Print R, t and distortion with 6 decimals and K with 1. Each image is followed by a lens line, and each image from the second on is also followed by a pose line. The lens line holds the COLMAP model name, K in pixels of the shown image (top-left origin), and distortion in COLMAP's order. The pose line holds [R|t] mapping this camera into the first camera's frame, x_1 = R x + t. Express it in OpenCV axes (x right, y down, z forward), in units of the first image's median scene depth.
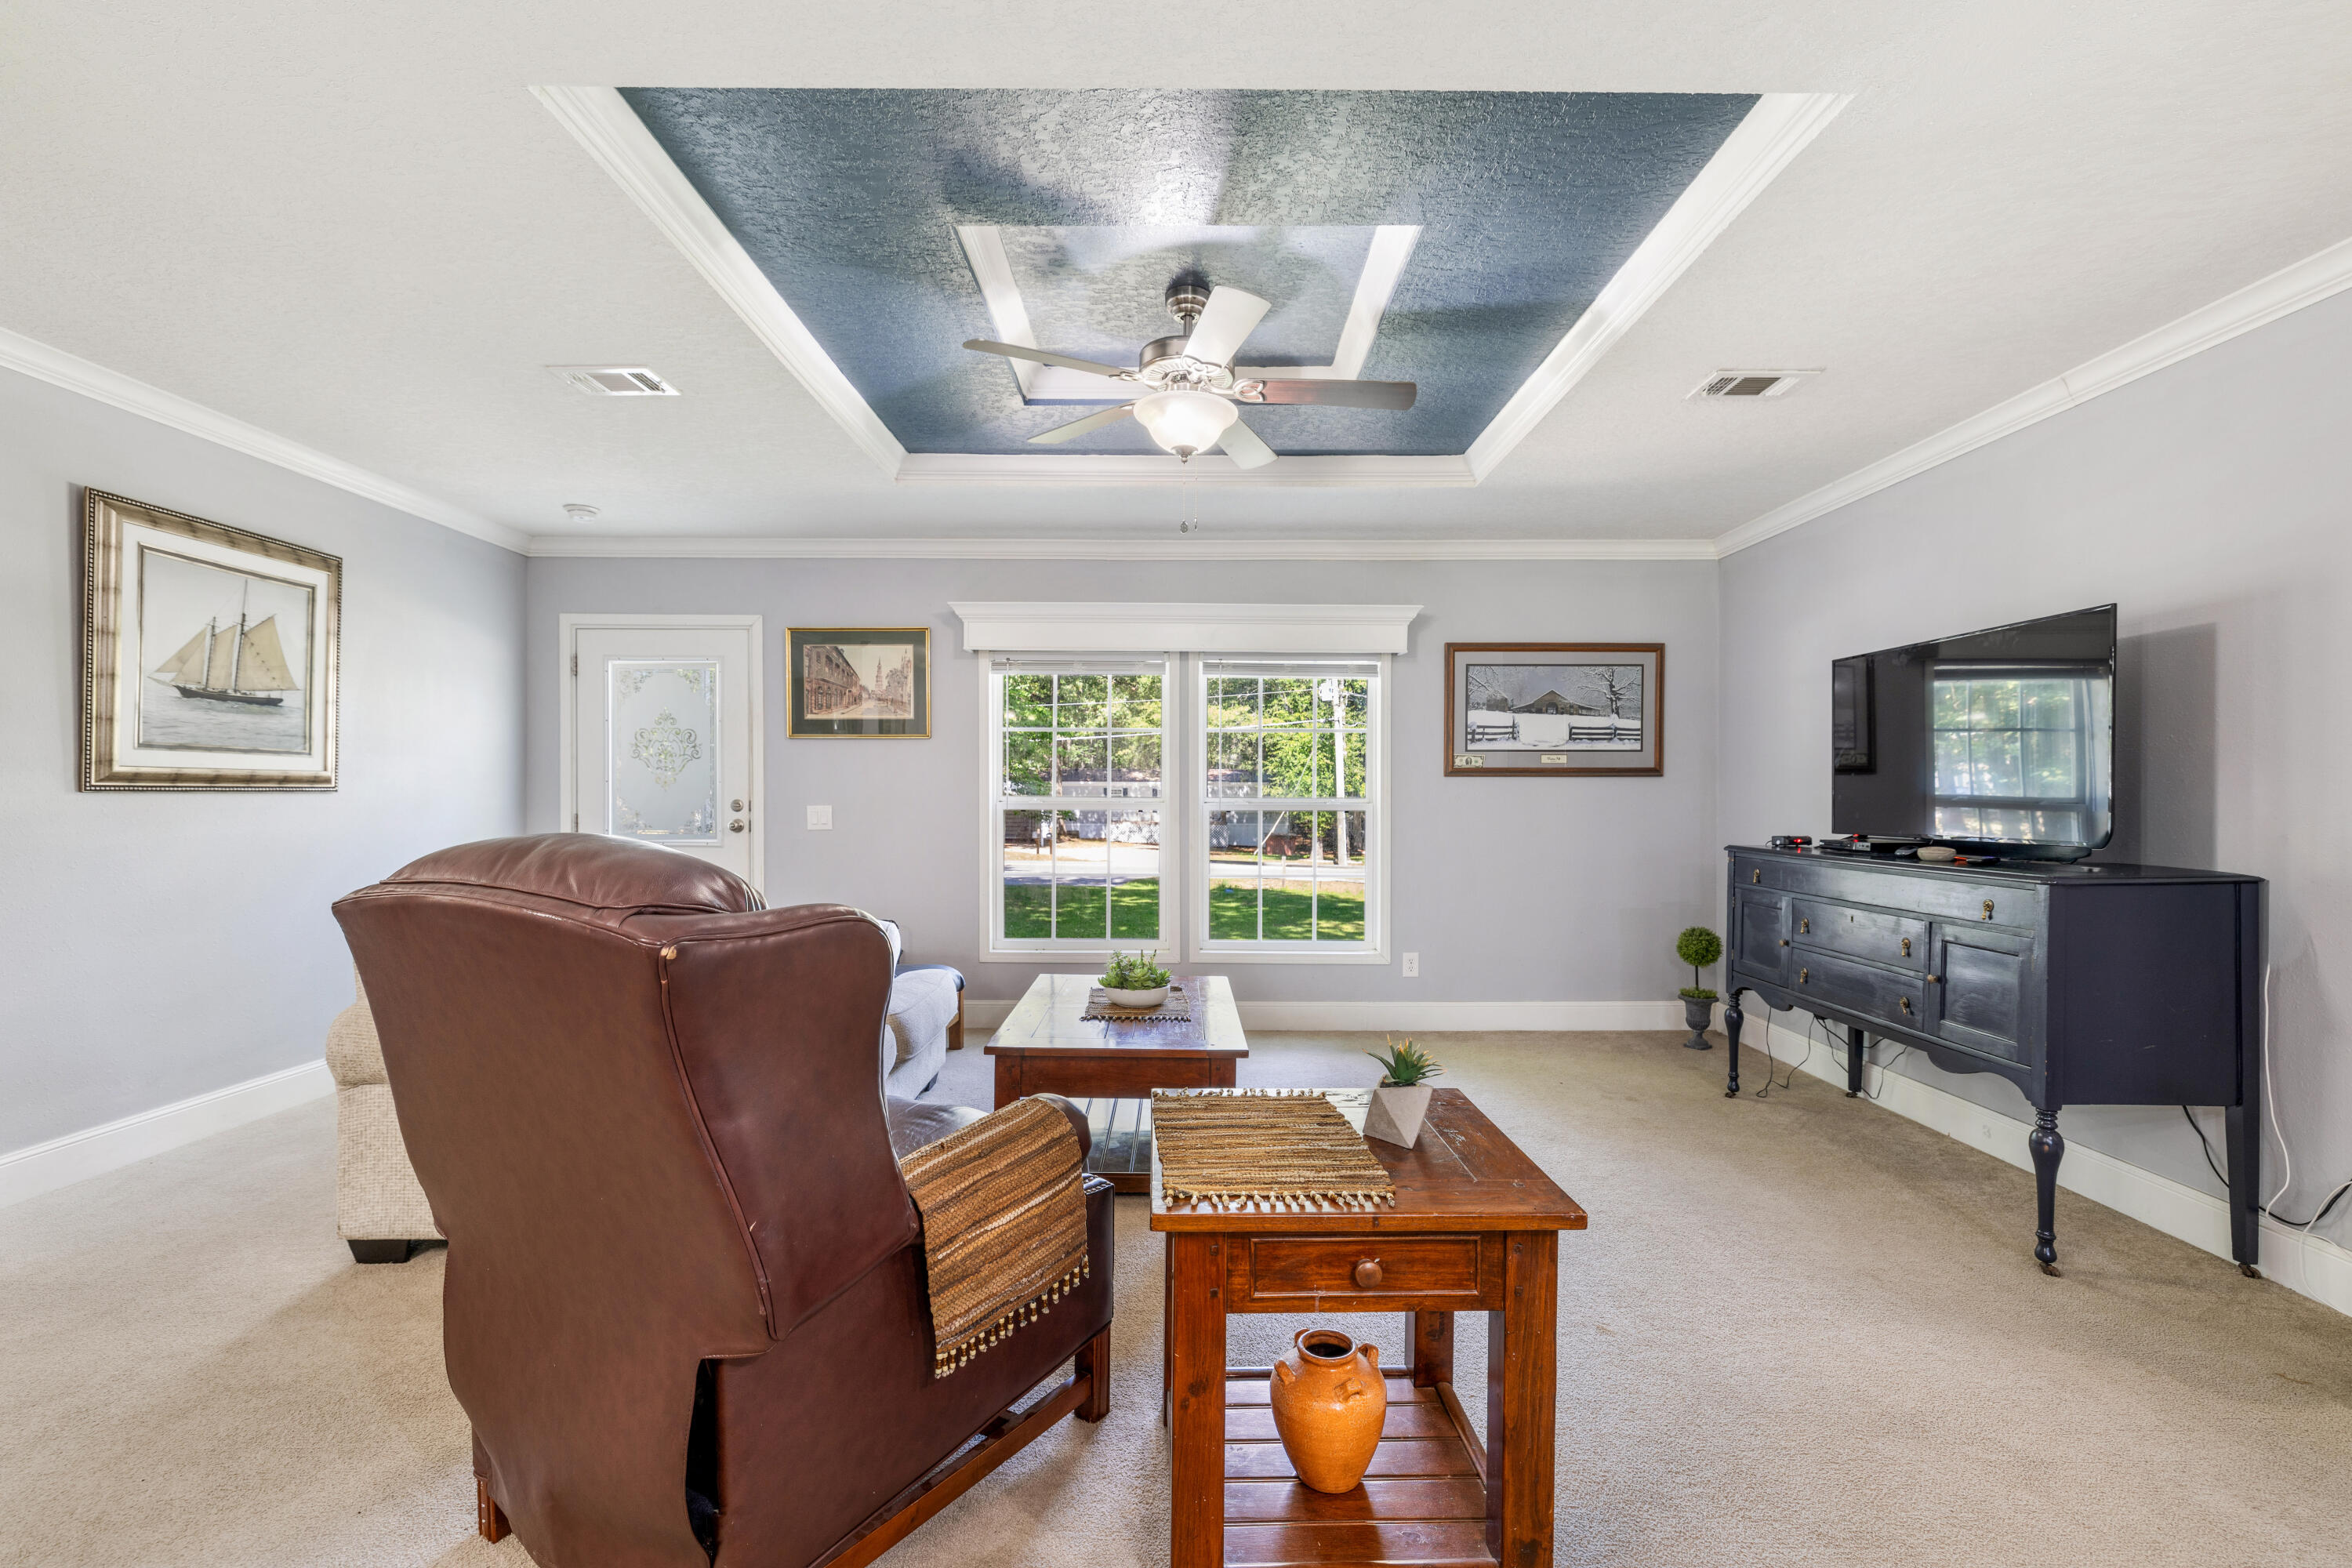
lens RADIAL K [[1037.9, 0, 1170.1], [0, 1037.9, 800.3], [0, 0, 1]] dist [0.003073, 0.000795]
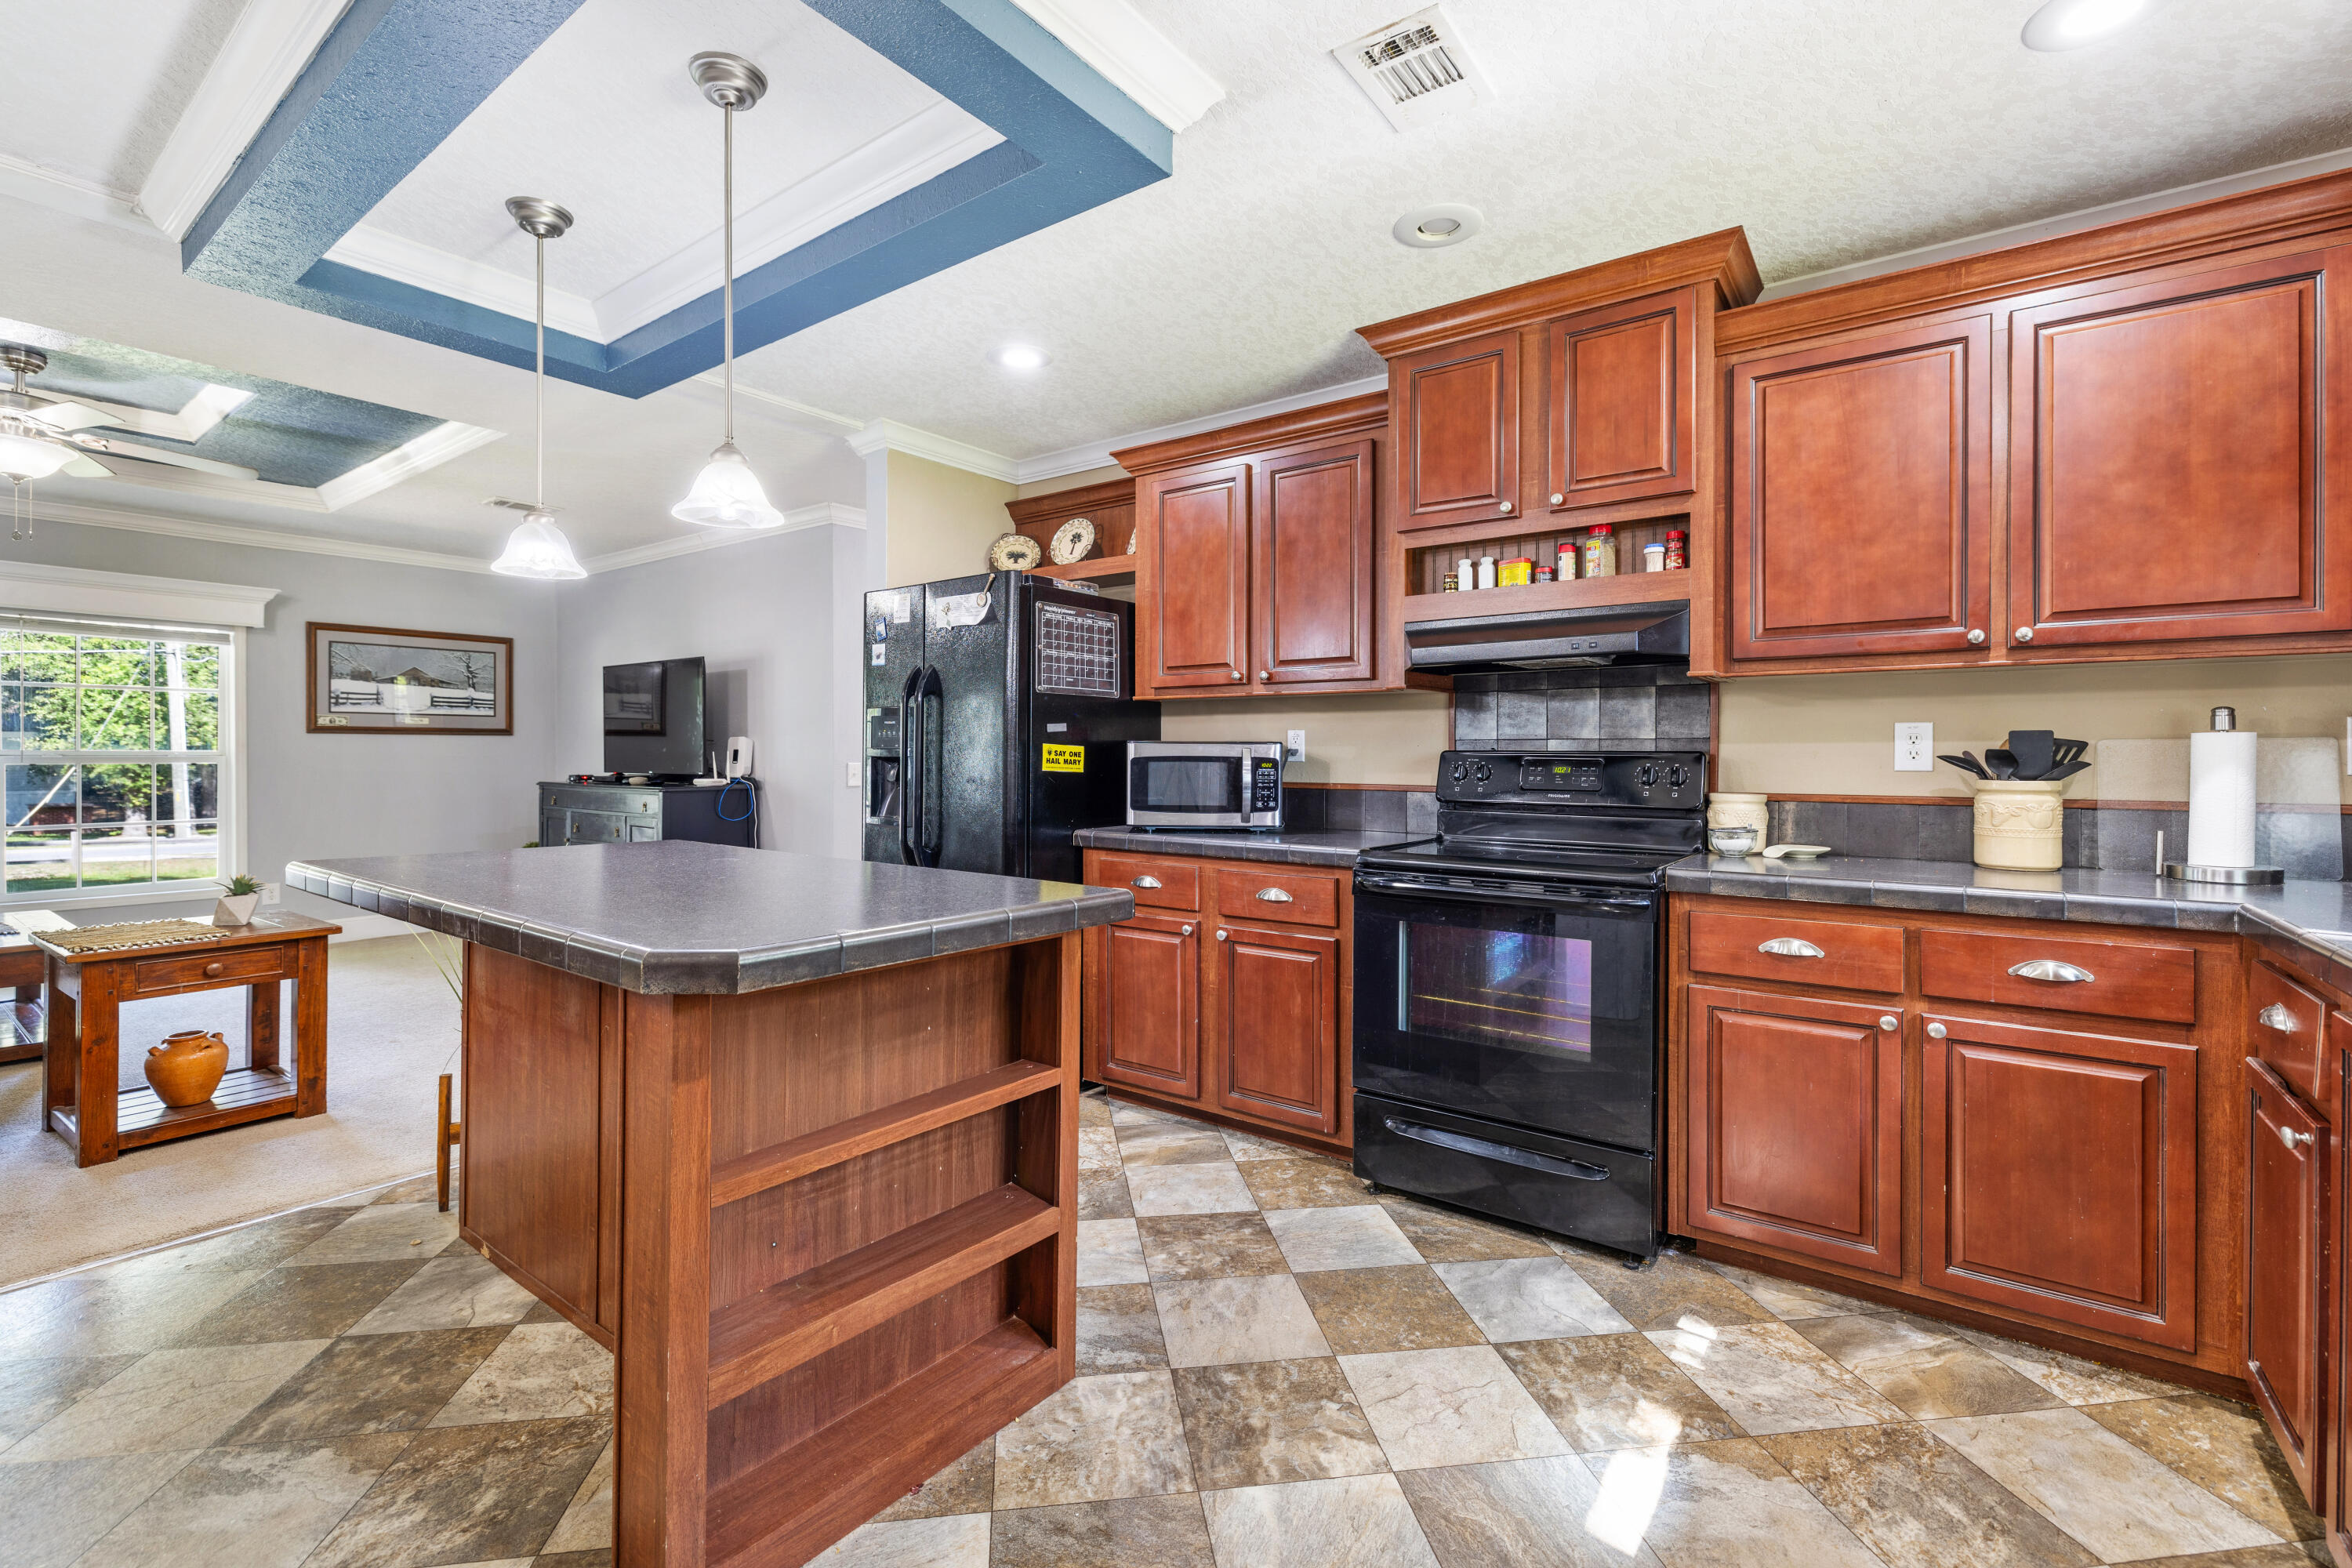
lens RADIAL K [[1024.7, 0, 1188.0], [0, 1024.7, 757.2], [0, 0, 1]] dist [0.002265, 0.000829]
pose [[0.589596, -0.004175, 0.807688, -0.094159], [0.003535, 0.999990, 0.002588, 0.005351], [-0.807691, 0.001329, 0.589605, -0.526531]]
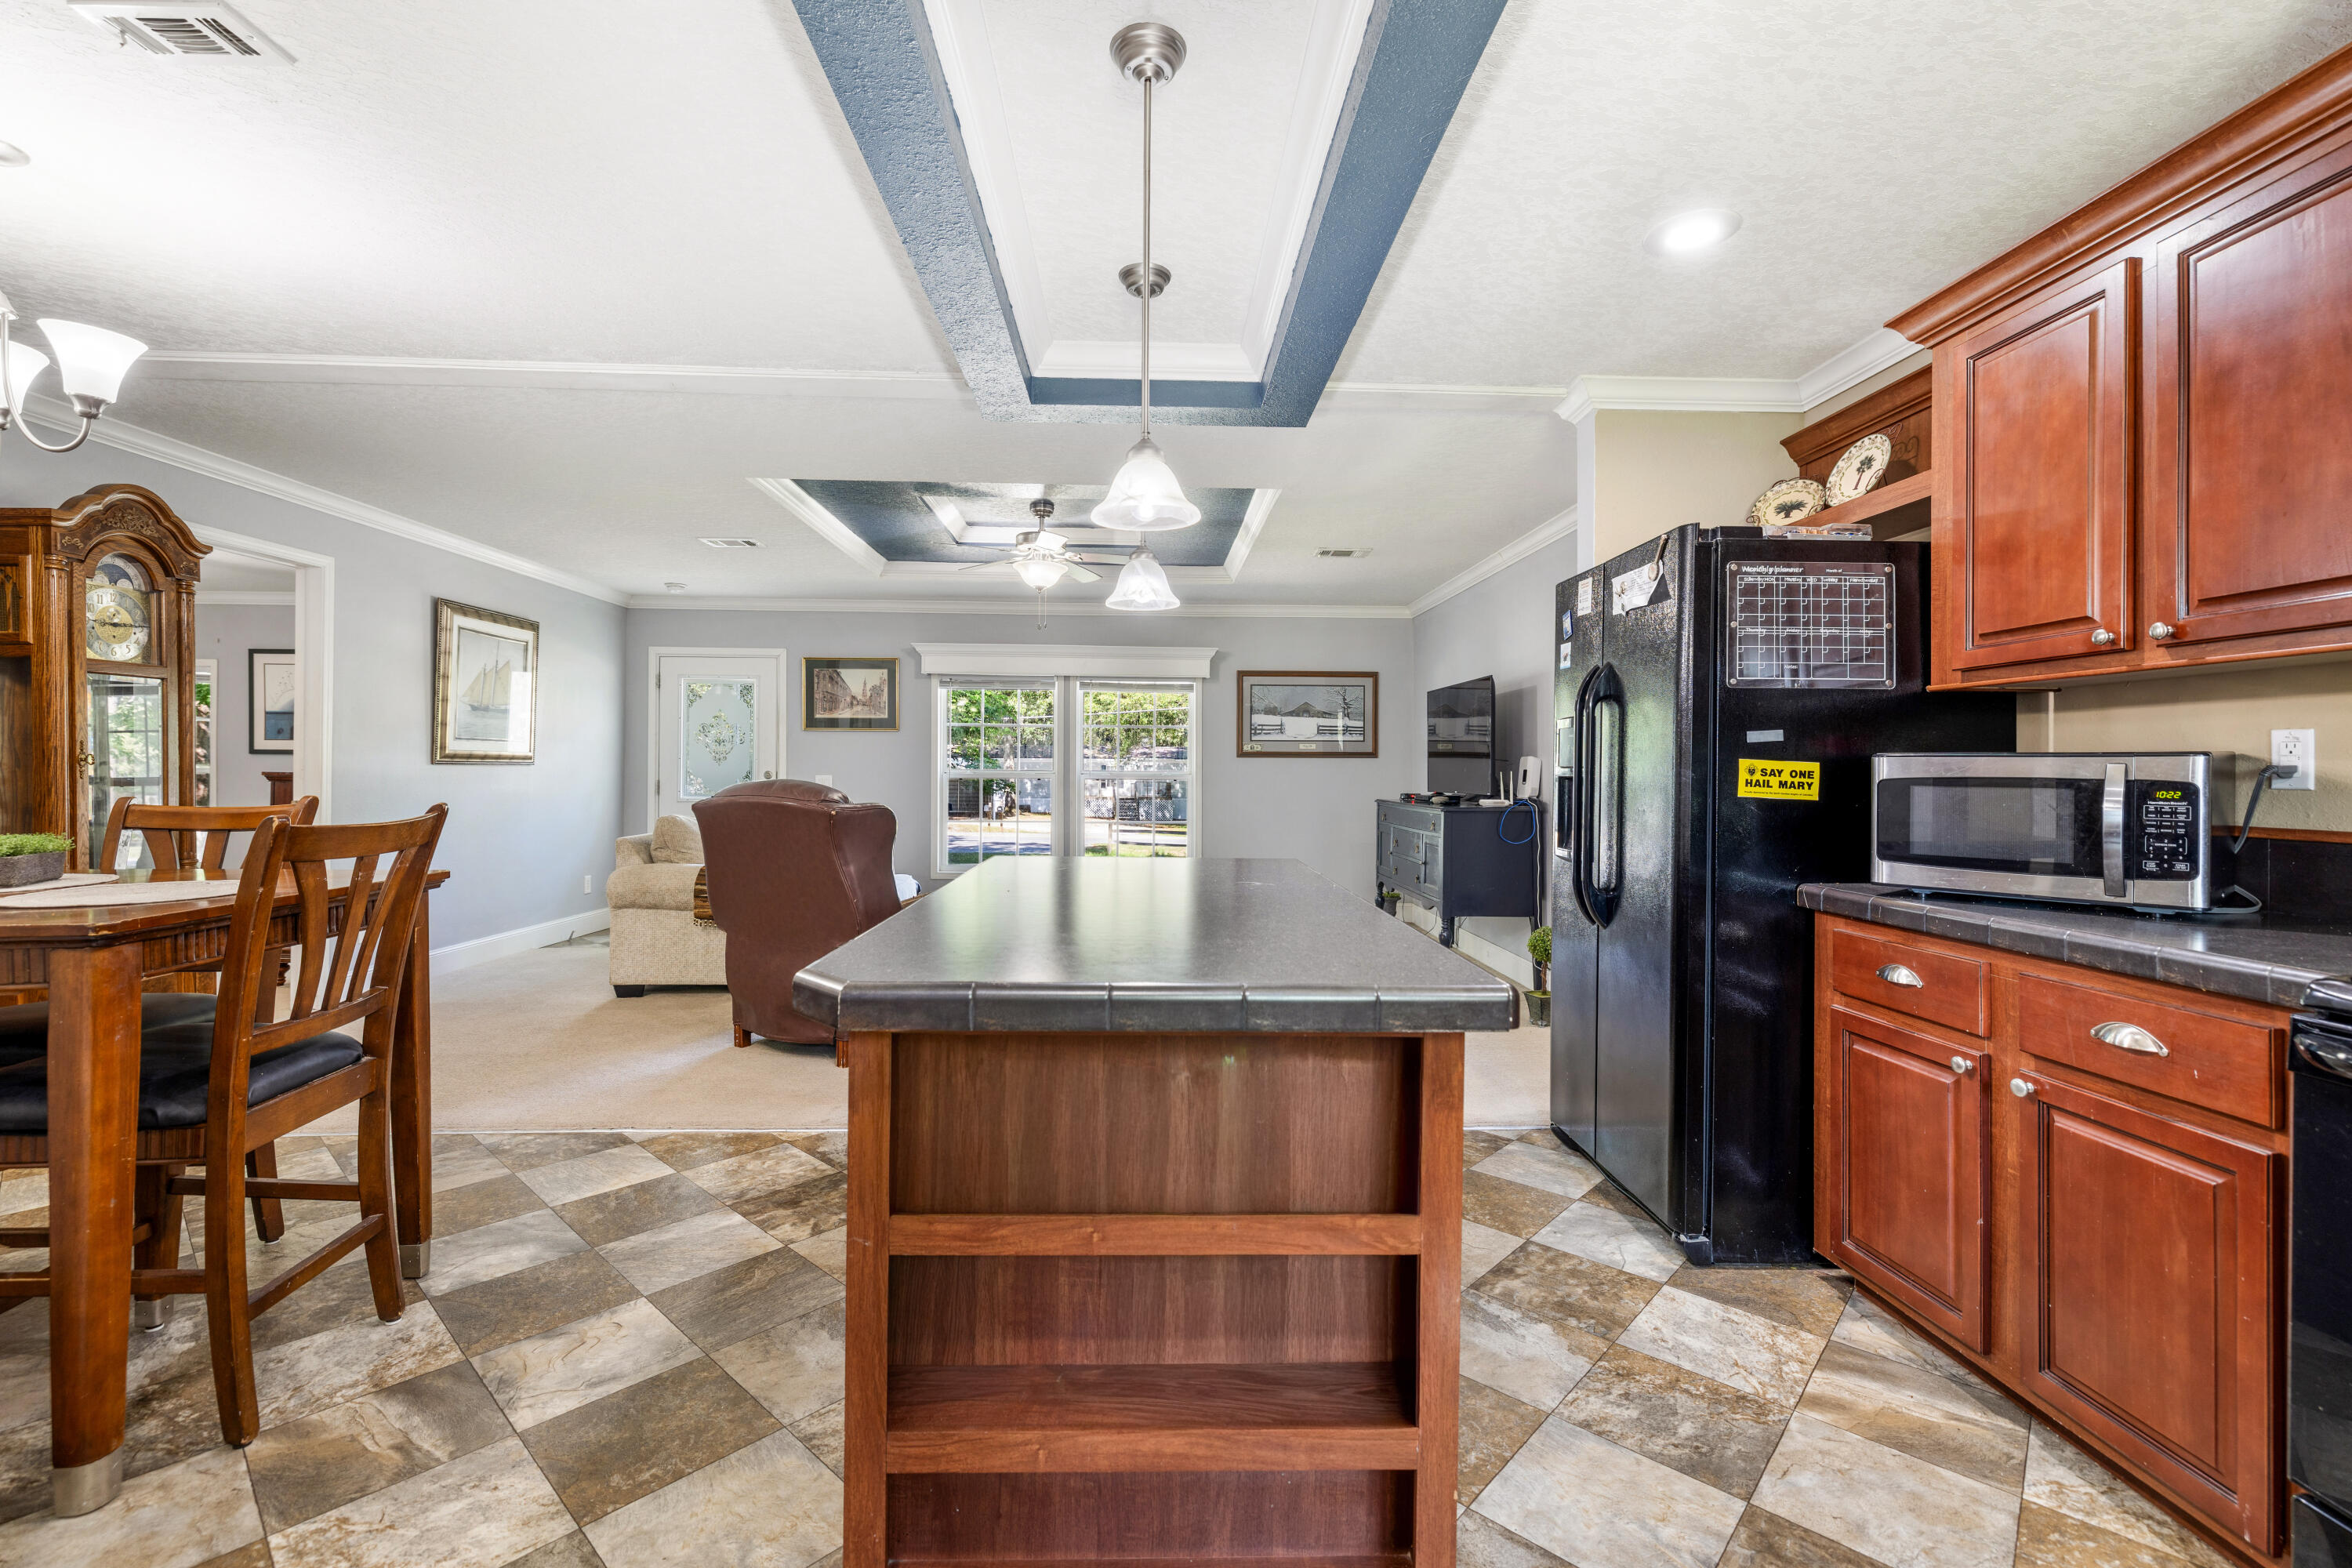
lens RADIAL K [[1024.0, 0, 1176.1], [0, 1024.0, 768.0], [0, 0, 1]] dist [0.003333, 0.000721]
pose [[0.998726, 0.003103, 0.050365, 0.099978], [-0.002645, 0.999954, -0.009166, 0.007142], [-0.050392, 0.009021, 0.998689, -0.521243]]
